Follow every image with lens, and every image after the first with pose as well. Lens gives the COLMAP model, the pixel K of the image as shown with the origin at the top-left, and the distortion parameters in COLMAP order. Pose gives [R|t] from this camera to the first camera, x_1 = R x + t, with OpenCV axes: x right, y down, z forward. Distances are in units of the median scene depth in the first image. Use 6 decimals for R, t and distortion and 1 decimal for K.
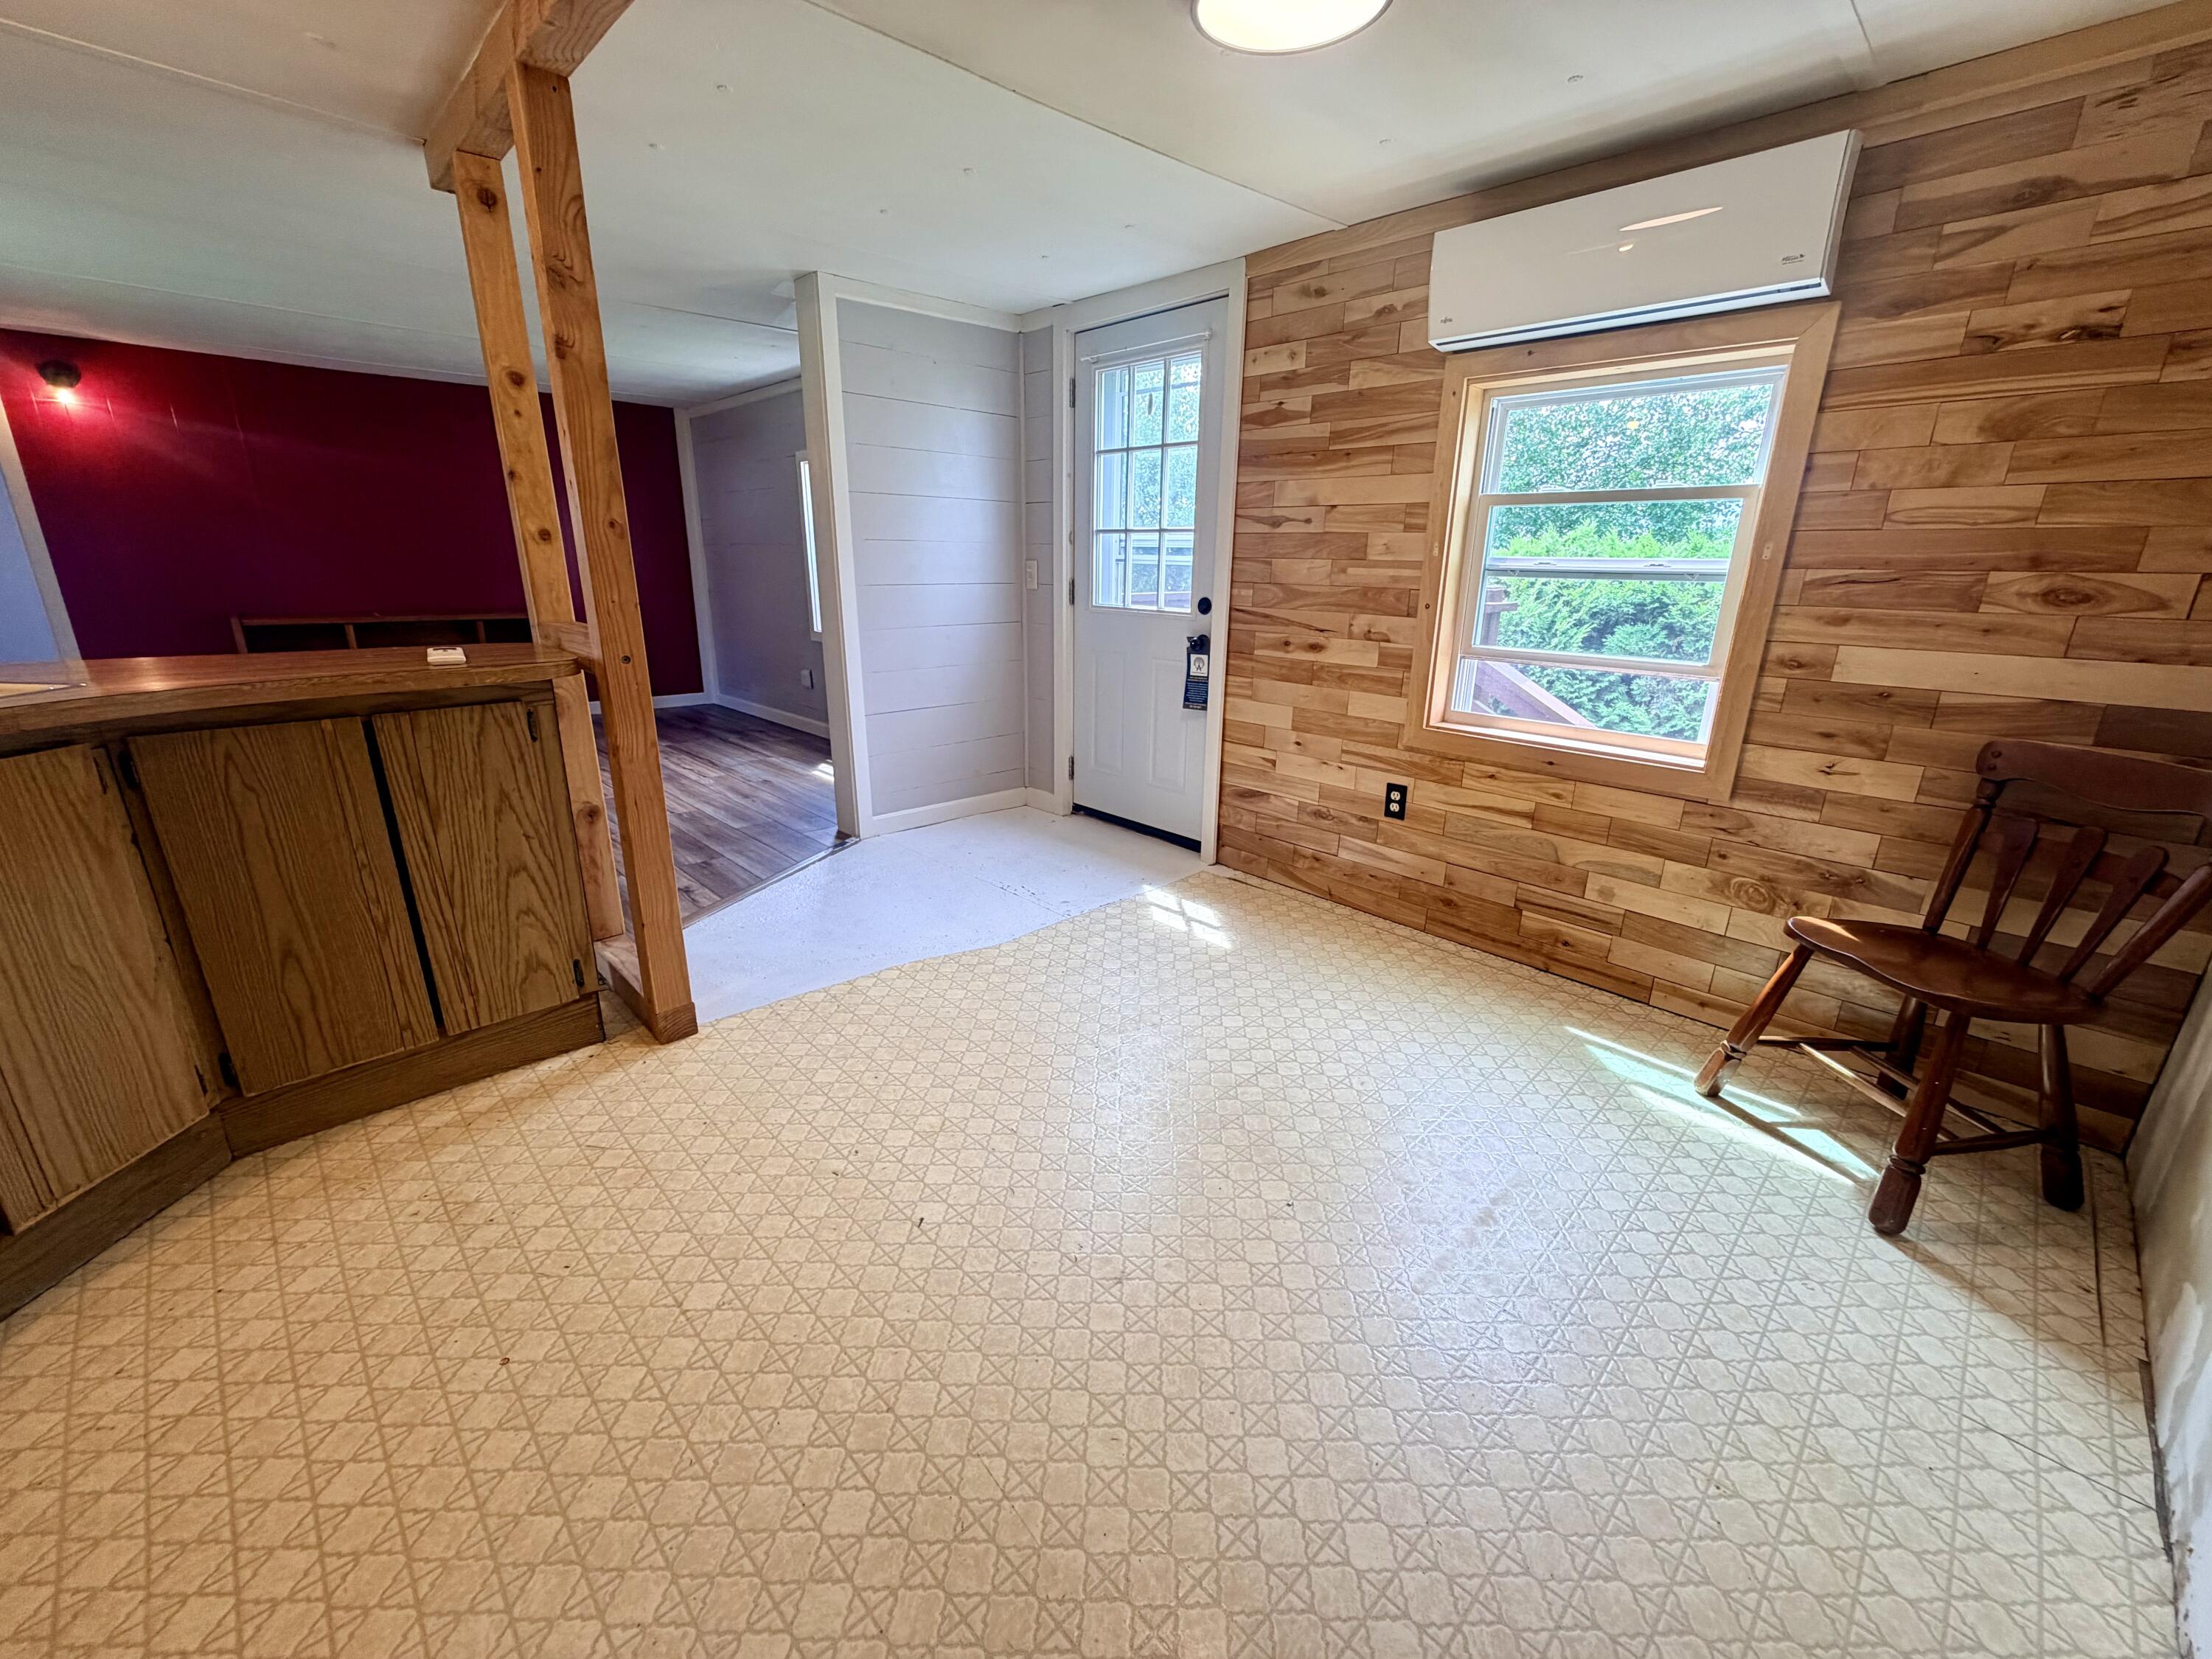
lens RADIAL K [[889.5, 0, 1106.0], [0, 889.5, 829.5], [0, 0, 1]] dist [0.000095, -0.000314]
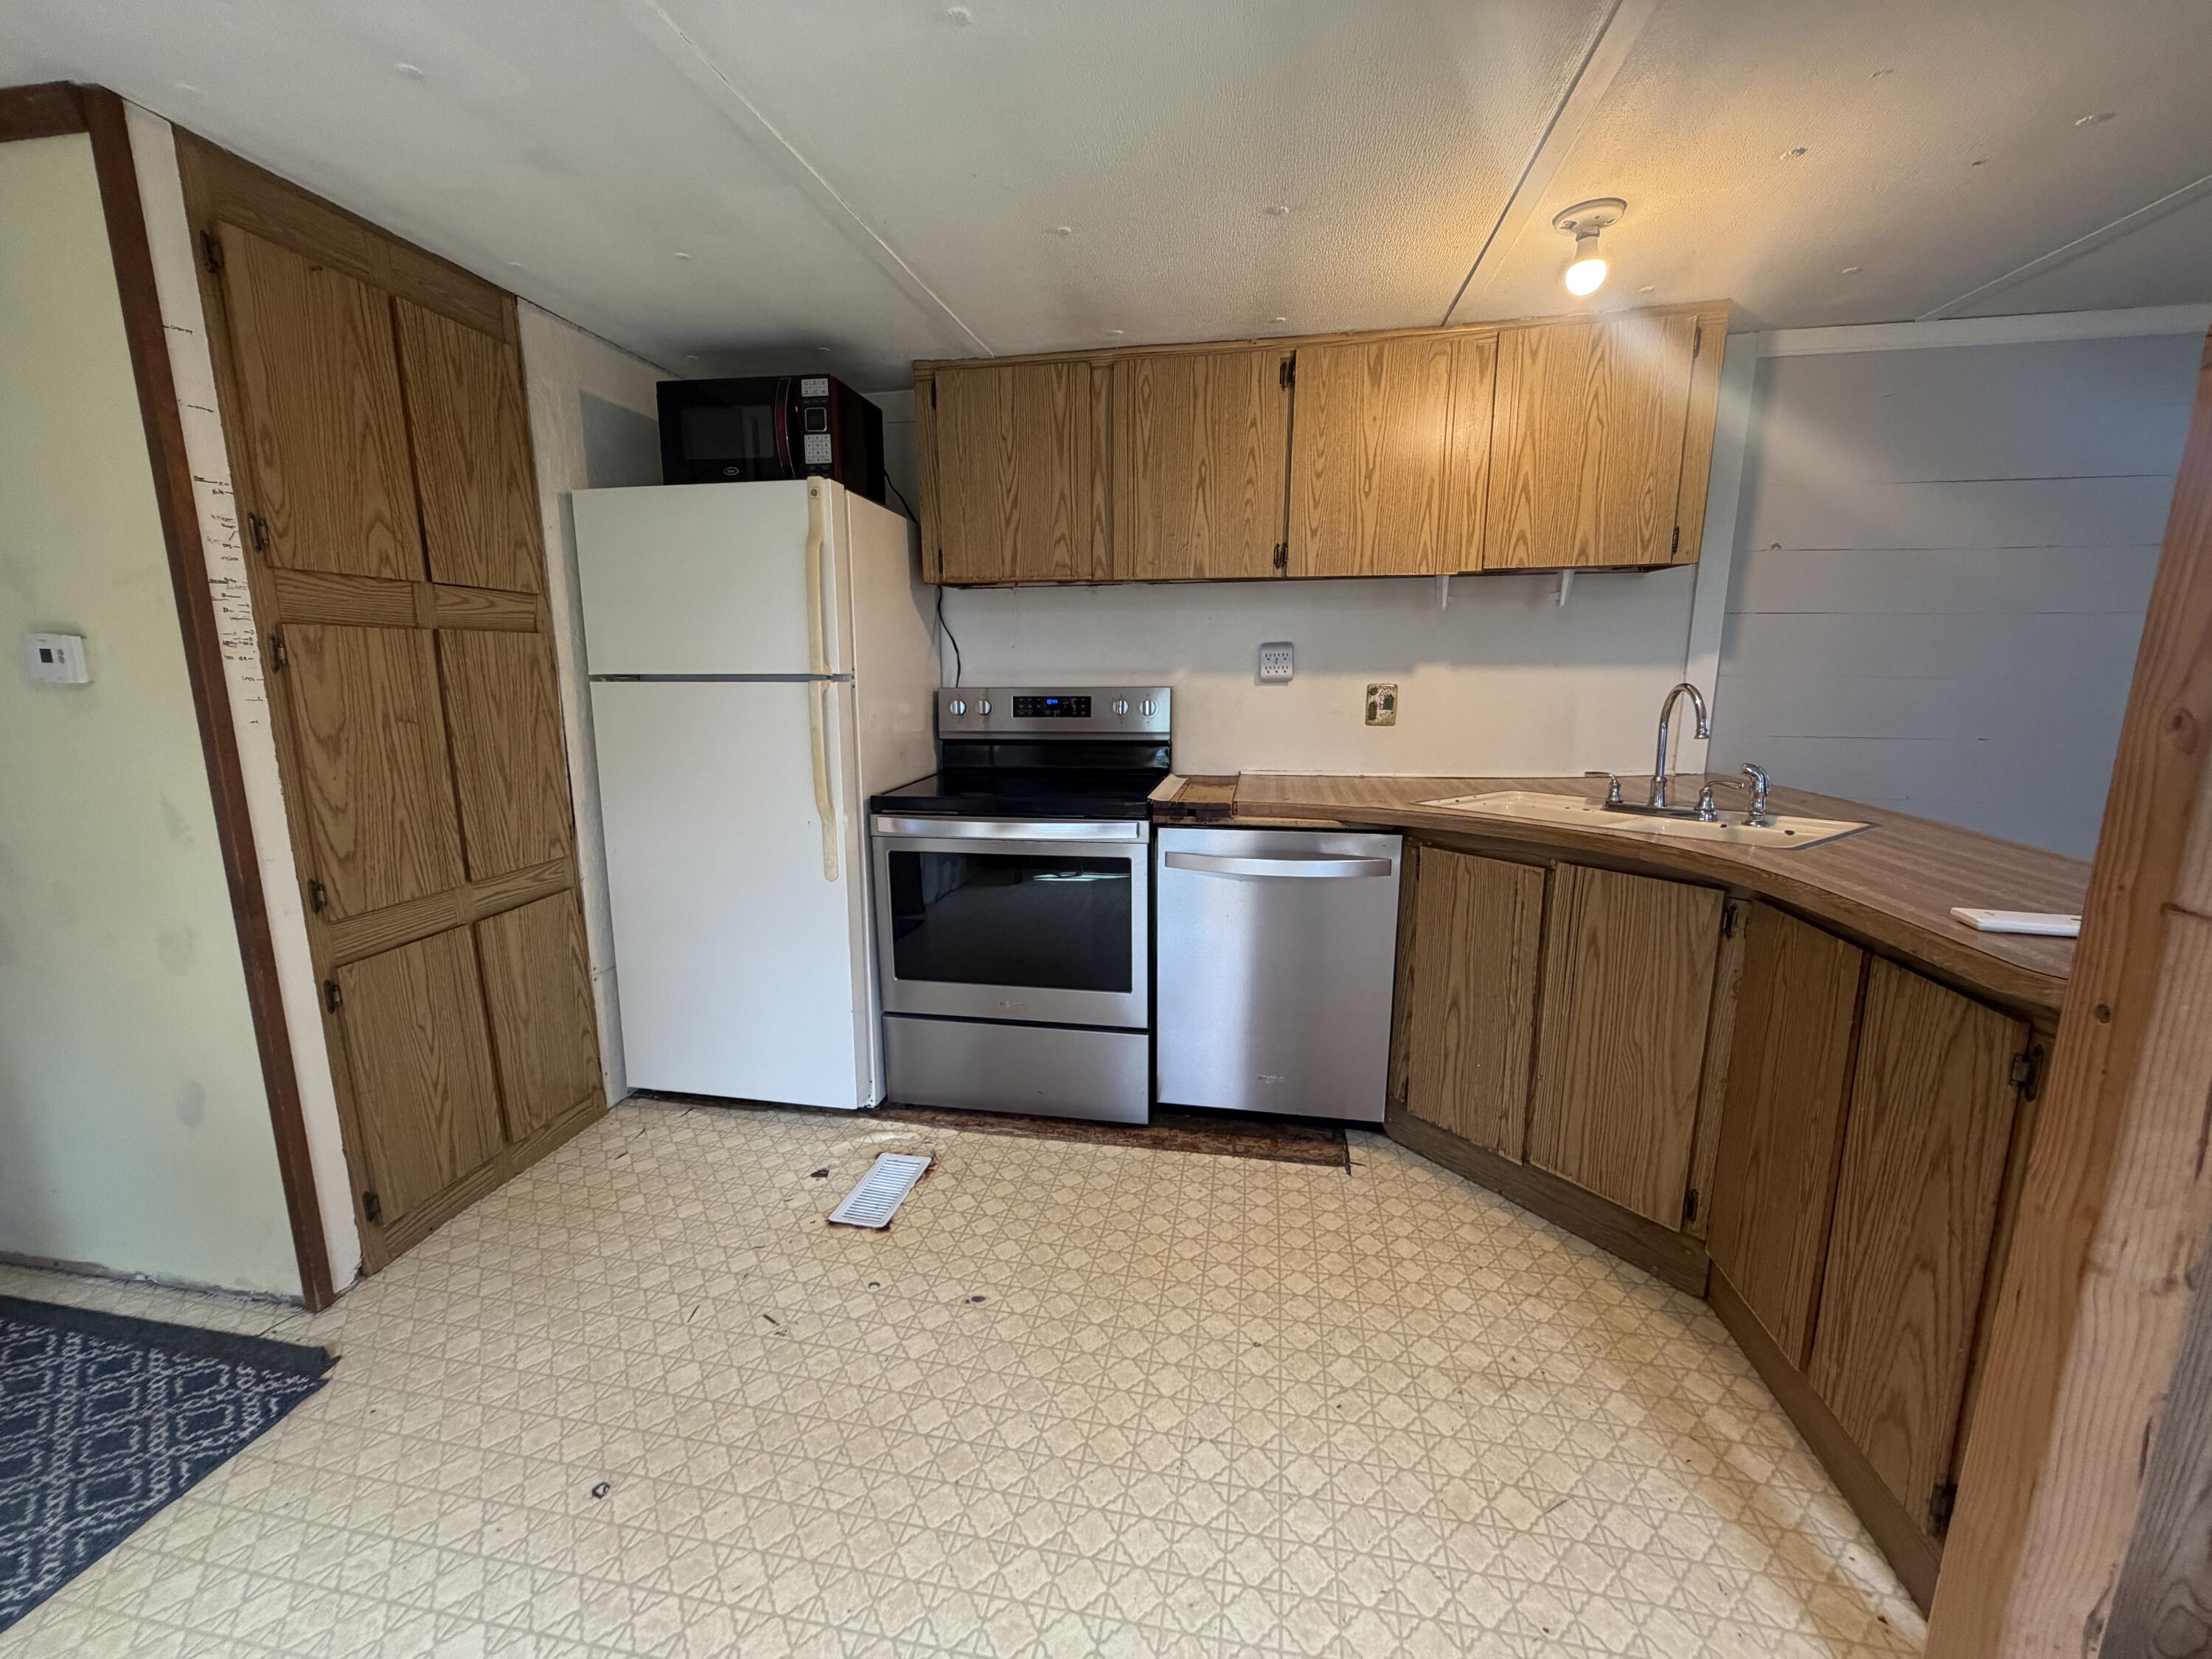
lens RADIAL K [[889.5, 0, 1106.0], [0, 889.5, 829.5], [0, 0, 1]] dist [0.000095, -0.000314]
pose [[-0.816222, 0.090798, -0.570559, 0.126033], [-0.180165, 0.898323, 0.400696, -0.431219], [0.548928, 0.429851, -0.716872, 1.205644]]
